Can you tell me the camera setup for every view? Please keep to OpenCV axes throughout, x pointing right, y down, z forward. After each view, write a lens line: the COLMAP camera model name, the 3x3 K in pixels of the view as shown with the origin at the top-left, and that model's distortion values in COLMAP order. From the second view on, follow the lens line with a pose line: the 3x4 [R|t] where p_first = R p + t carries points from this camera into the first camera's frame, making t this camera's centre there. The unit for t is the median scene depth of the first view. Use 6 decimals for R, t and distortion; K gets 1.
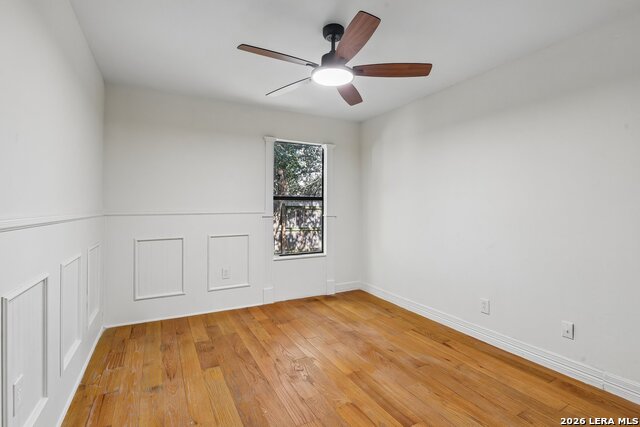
lens RADIAL K [[302.6, 0, 316.4], [0, 302.6, 210.2], [0, 0, 1]] dist [0.005825, -0.005213]
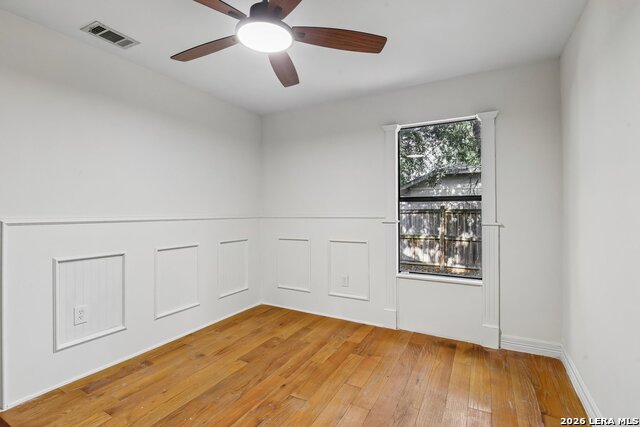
lens RADIAL K [[302.6, 0, 316.1], [0, 302.6, 212.9], [0, 0, 1]] dist [0.005825, -0.005213]
pose [[0.540803, 0.004570, -0.841137, 0.511905], [-0.001212, 0.999988, 0.004654, -0.010460], [0.841148, -0.001498, 0.540803, 0.464578]]
